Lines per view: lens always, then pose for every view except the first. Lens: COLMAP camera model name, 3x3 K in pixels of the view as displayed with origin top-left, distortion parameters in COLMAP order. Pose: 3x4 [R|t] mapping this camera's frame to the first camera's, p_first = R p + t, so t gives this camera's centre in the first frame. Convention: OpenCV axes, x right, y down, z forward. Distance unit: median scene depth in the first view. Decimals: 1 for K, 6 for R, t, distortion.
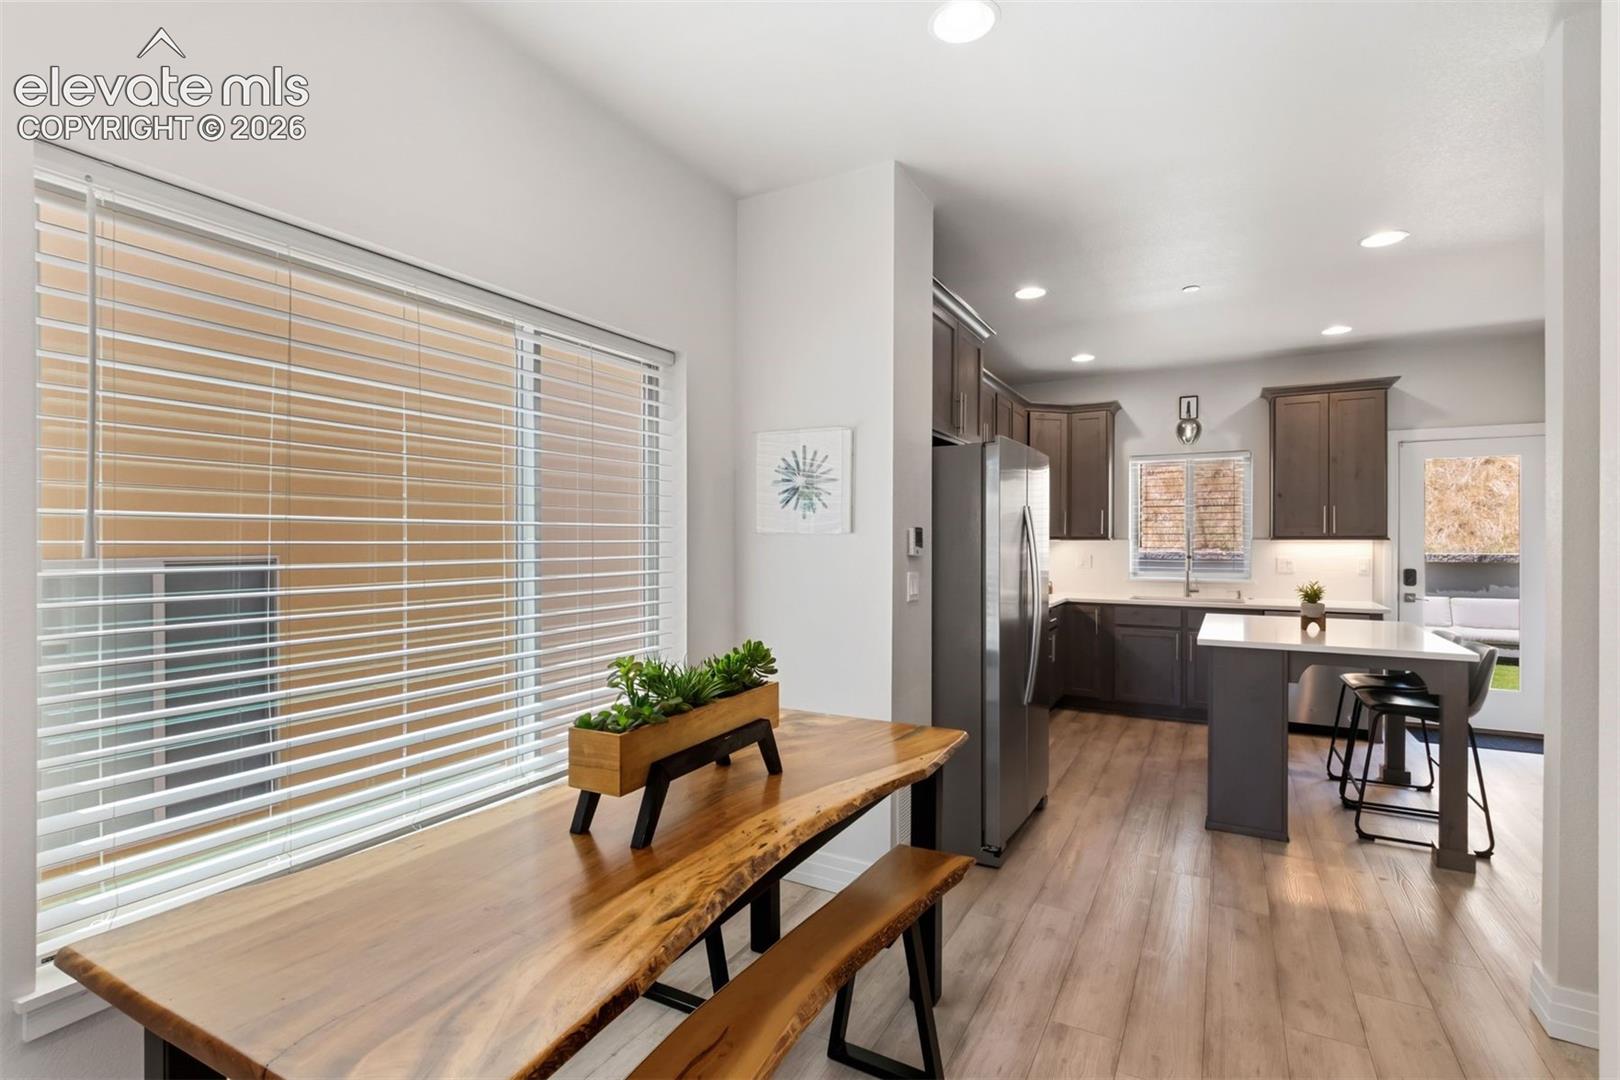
lens RADIAL K [[763.4, 0, 784.7], [0, 763.4, 542.0], [0, 0, 1]] dist [0.003721, -0.000770]
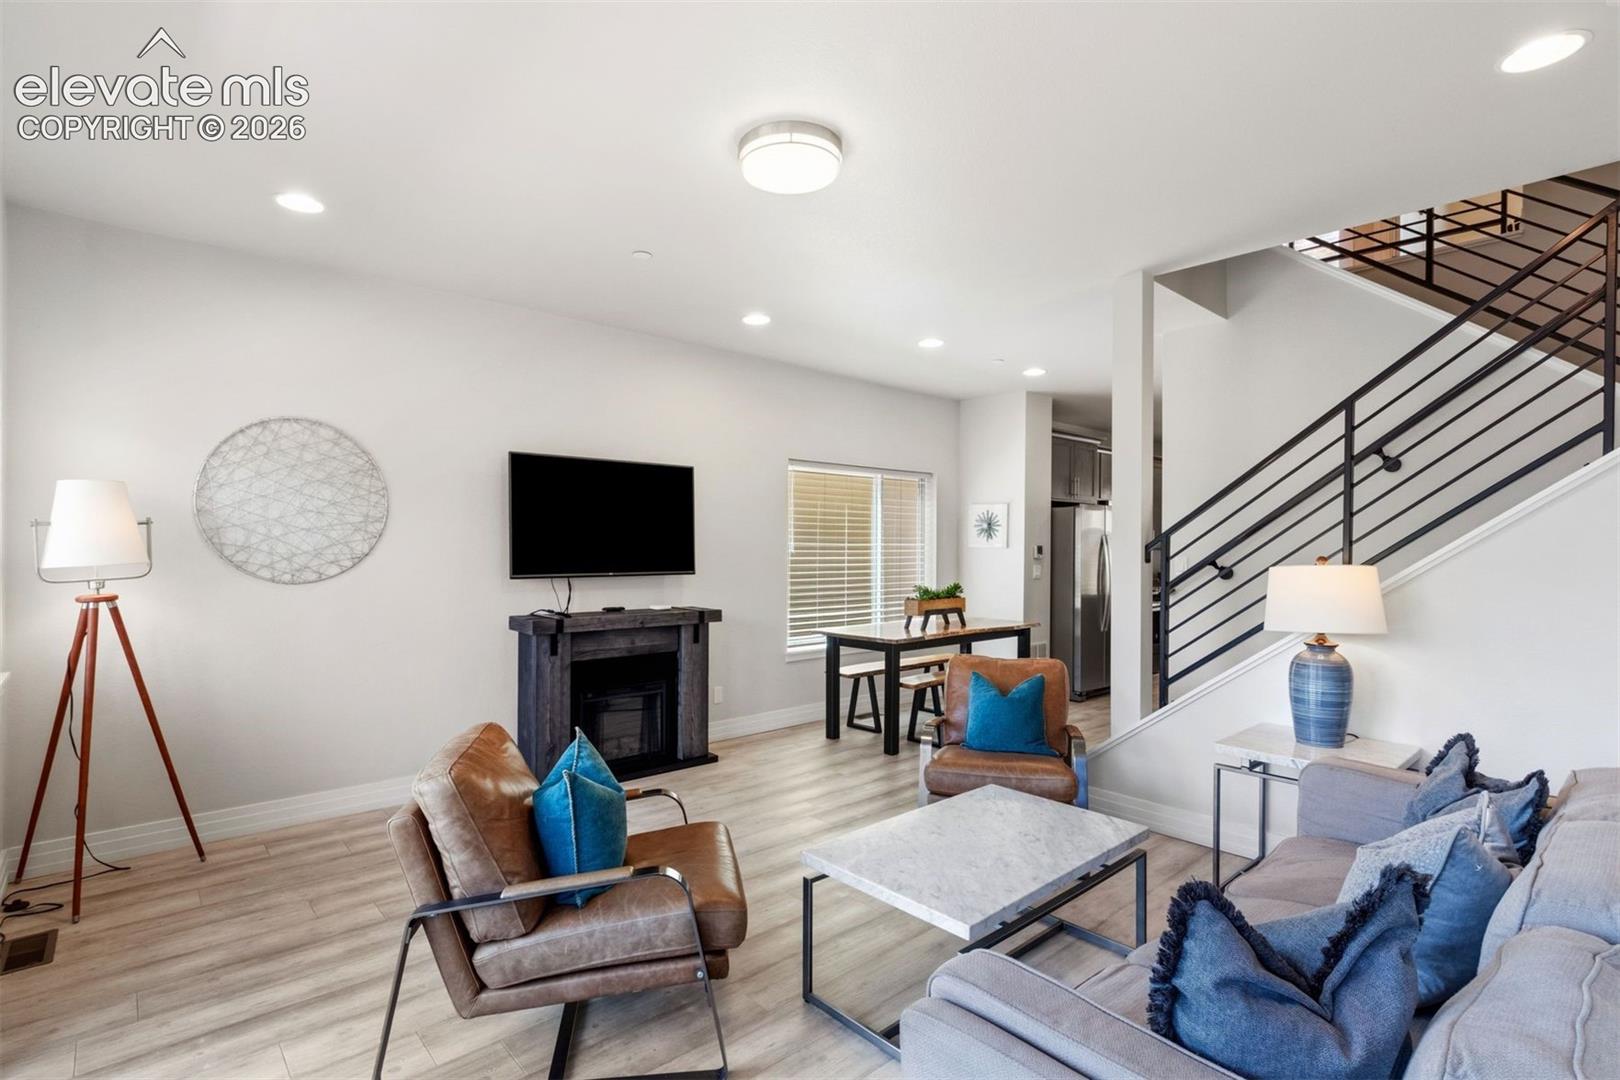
lens RADIAL K [[763.4, 0, 784.7], [0, 763.4, 542.0], [0, 0, 1]] dist [0.003721, -0.000770]
pose [[0.946159, 0.004302, -0.323673, 0.105896], [-0.006641, 0.999959, -0.006122, -0.006275], [0.323633, 0.007941, 0.946149, -0.765400]]
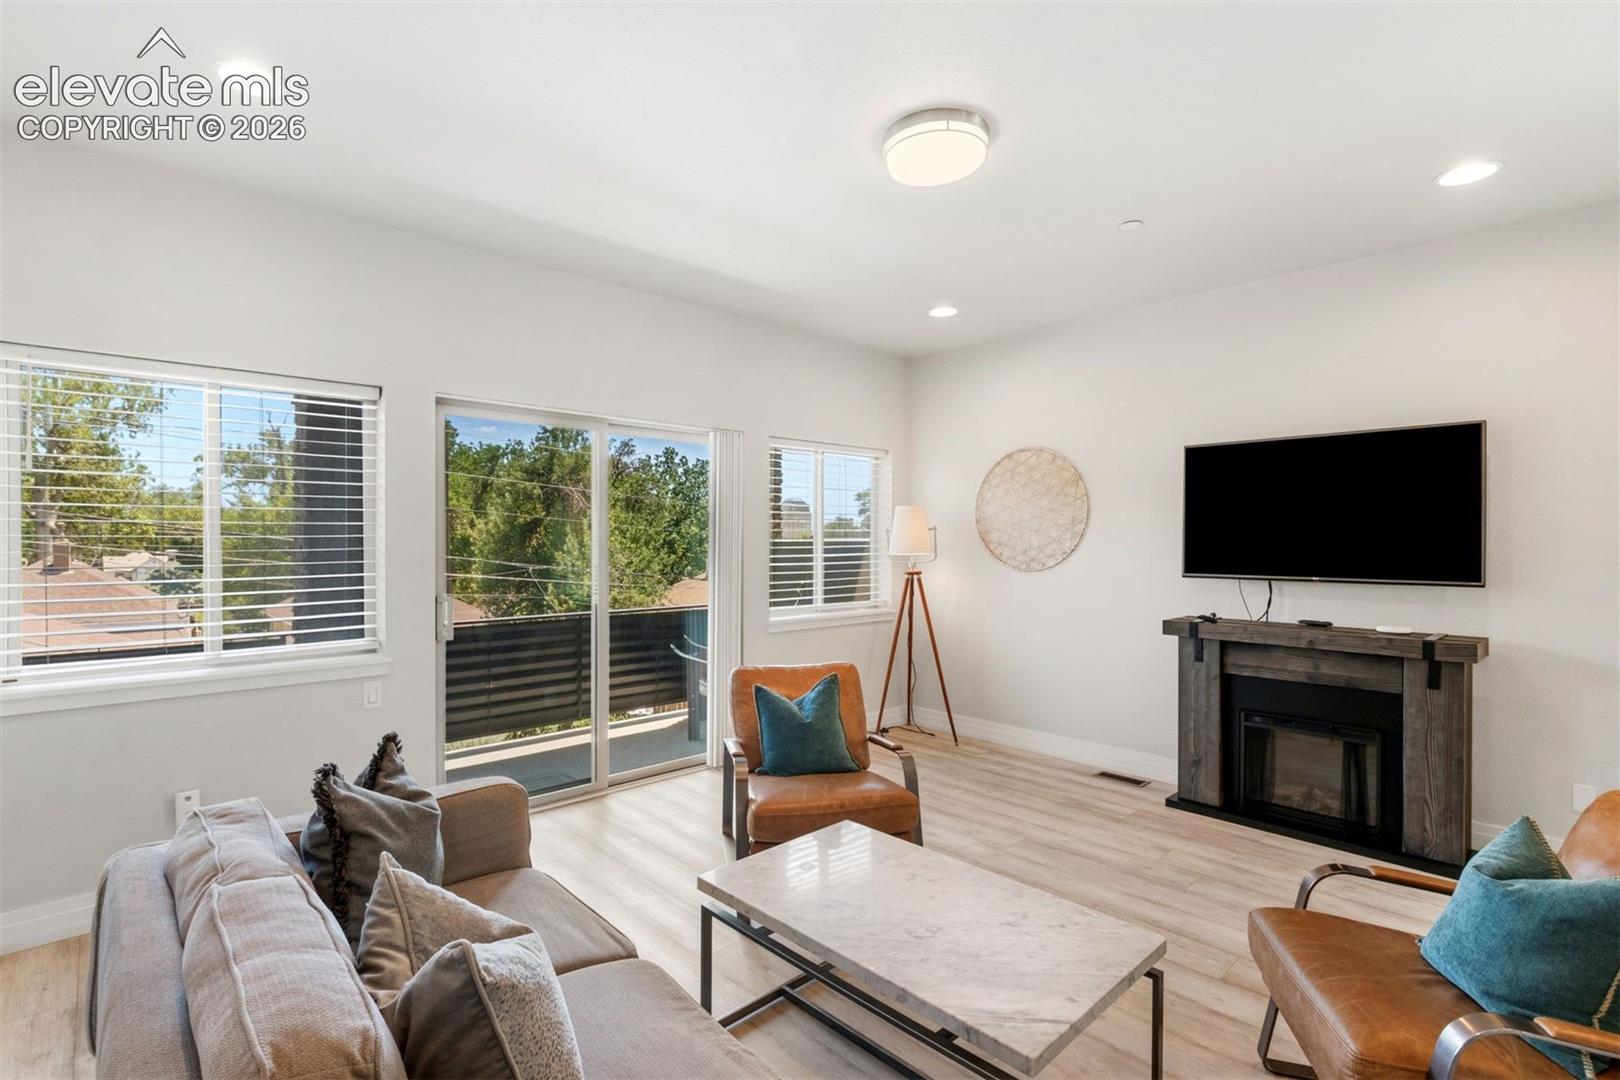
lens RADIAL K [[765.1, 0, 811.1], [0, 765.1, 542.7], [0, 0, 1]] dist [-0.008980, -0.000387]
pose [[-0.283383, -0.000730, -0.959006, 0.418285], [-0.007419, 0.999971, 0.001431, -0.004042], [0.958978, 0.007520, -0.283381, -0.262170]]
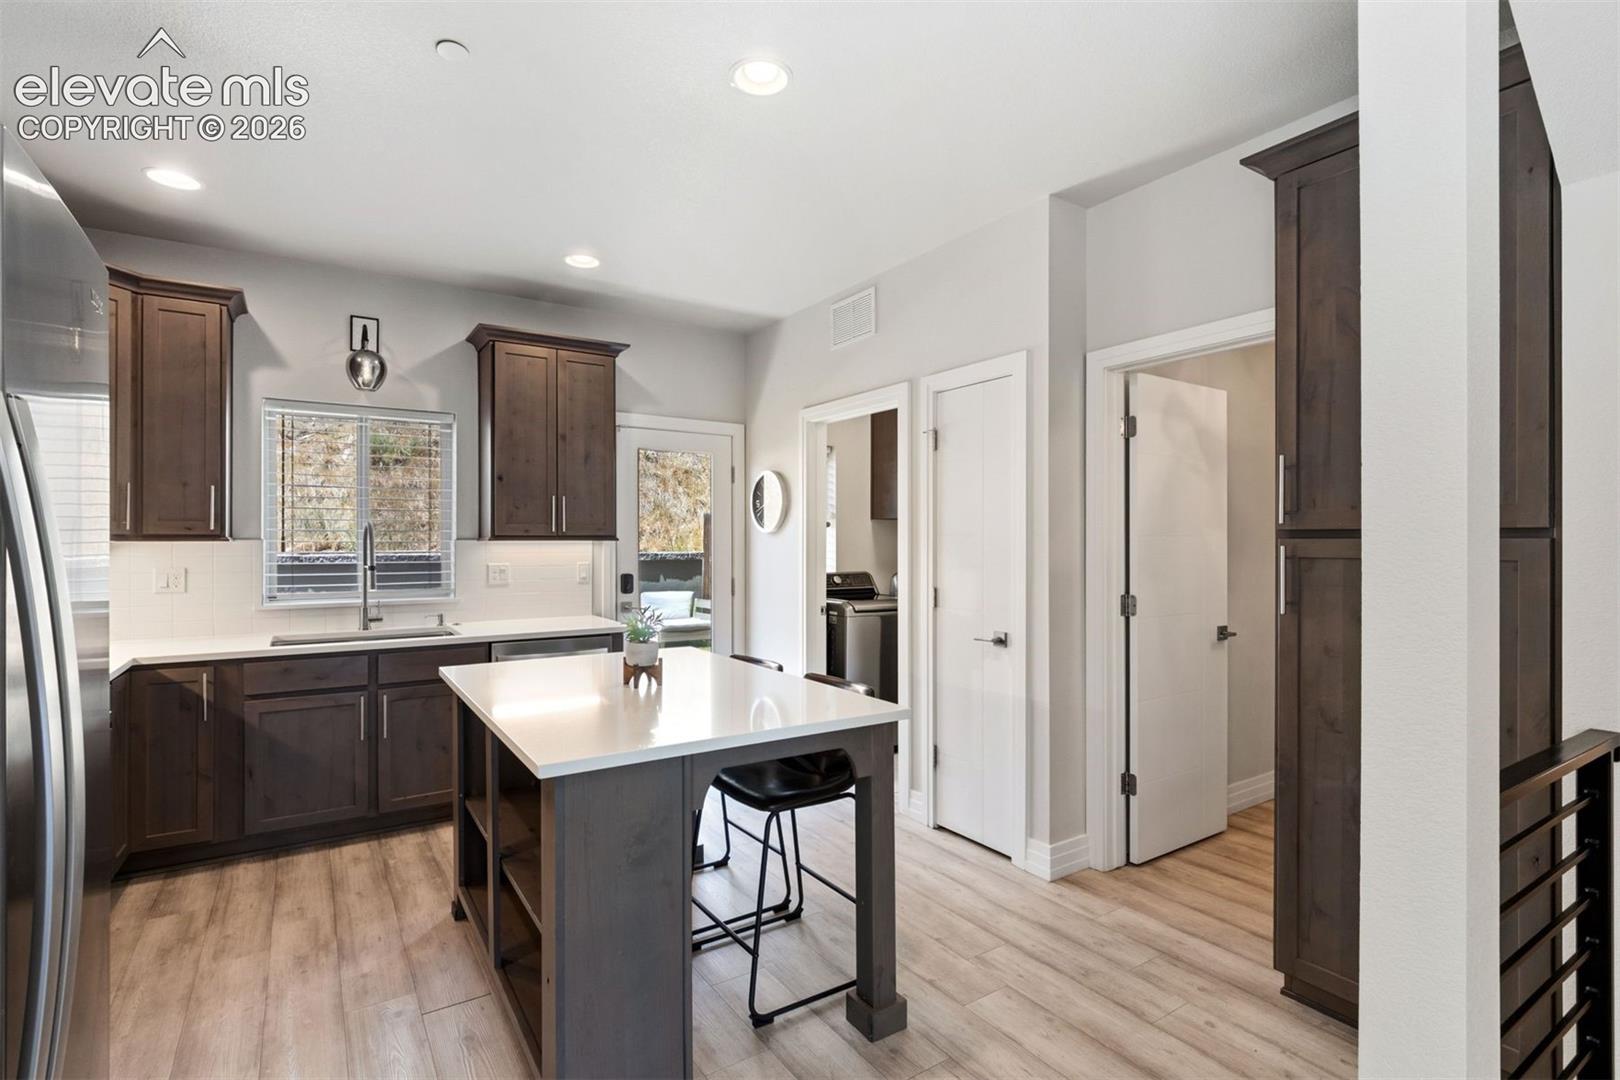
lens RADIAL K [[765.1, 0, 811.1], [0, 765.1, 542.7], [0, 0, 1]] dist [-0.008980, -0.000387]
pose [[0.450206, -0.003722, 0.892917, 0.142399], [0.003299, 0.999991, 0.002505, -0.001283], [-0.892918, 0.001818, 0.450215, 0.428899]]
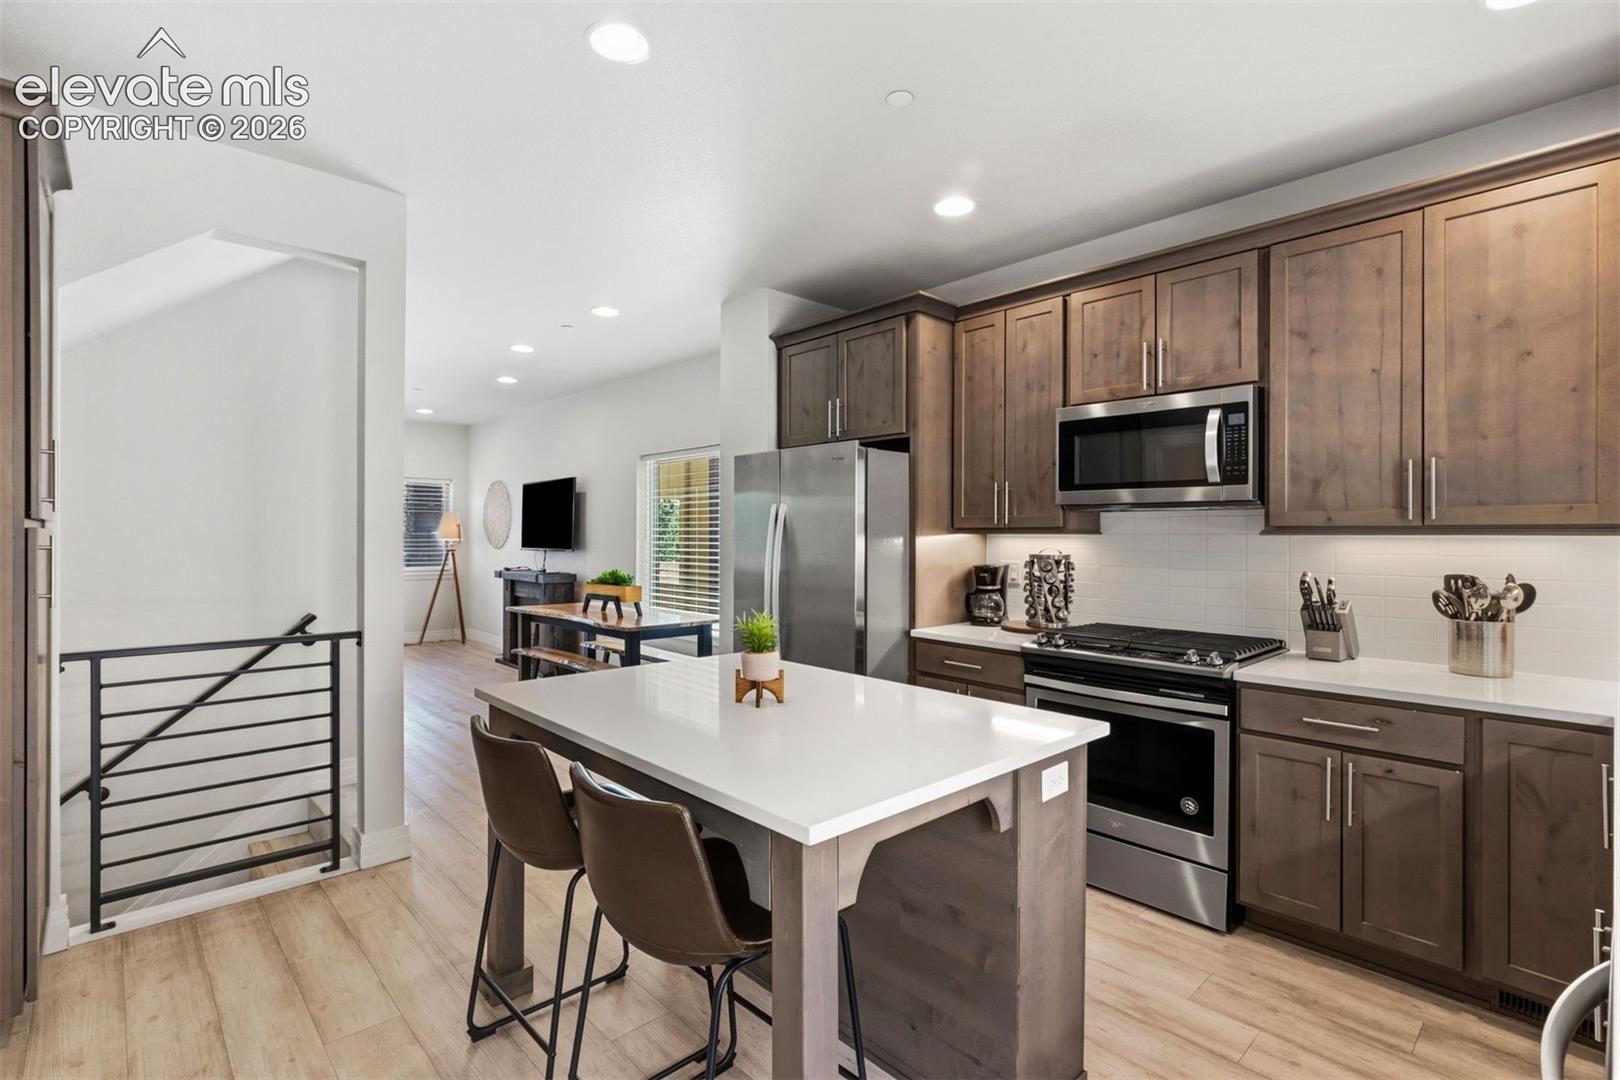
lens RADIAL K [[749.0, 0, 813.3], [0, 749.0, 547.9], [0, 0, 1]] dist [0.008088, -0.000068]
pose [[-0.287904, 0.013471, -0.957564, 0.830252], [-0.005208, 0.999864, 0.015631, -0.001268], [0.957645, 0.009487, -0.287795, 0.841937]]
